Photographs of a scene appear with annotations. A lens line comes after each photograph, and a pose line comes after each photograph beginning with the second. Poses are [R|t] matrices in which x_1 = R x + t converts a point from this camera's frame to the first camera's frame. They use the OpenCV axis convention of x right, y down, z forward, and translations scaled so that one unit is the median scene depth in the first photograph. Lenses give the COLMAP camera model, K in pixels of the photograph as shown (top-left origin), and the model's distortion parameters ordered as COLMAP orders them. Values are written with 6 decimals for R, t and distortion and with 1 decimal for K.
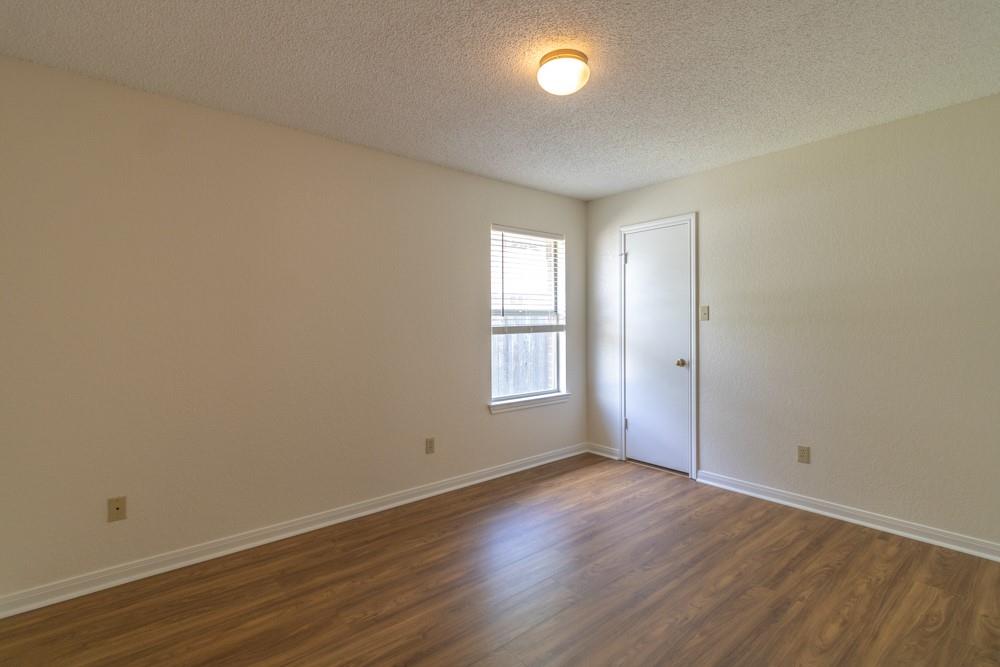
lens RADIAL K [[463.0, 0, 492.0], [0, 463.0, 327.8], [0, 0, 1]] dist [0.005735, -0.001550]
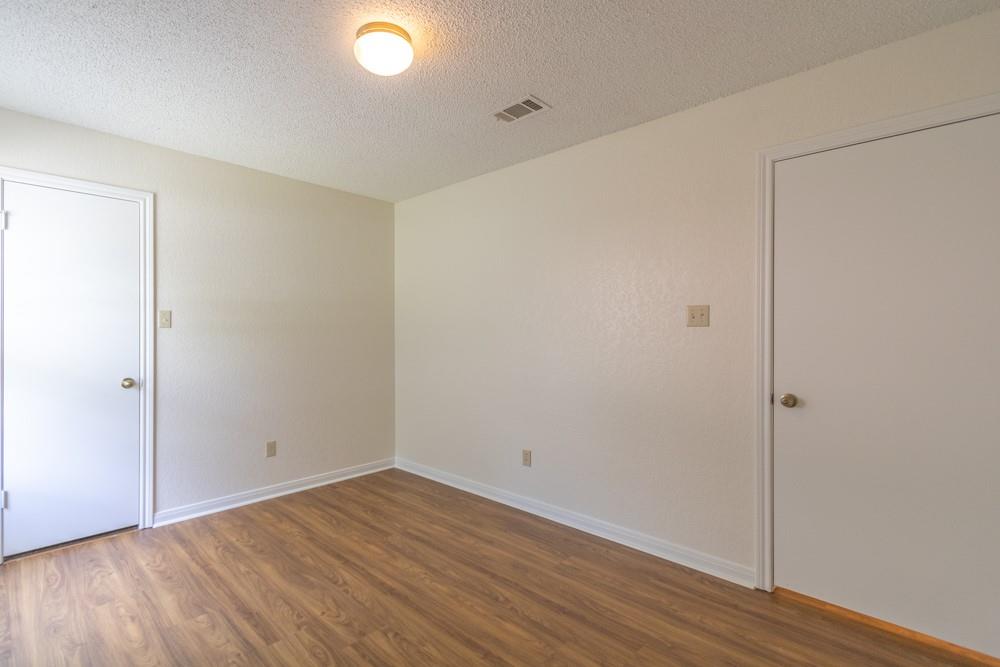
lens RADIAL K [[463.0, 0, 491.5], [0, 463.0, 334.4], [0, 0, 1]] dist [0.005735, -0.001550]
pose [[-0.132902, 0.000949, 0.991129, -0.517807], [0.005101, 0.999987, -0.000273, -0.001276], [-0.991116, 0.005019, -0.132905, 0.627194]]
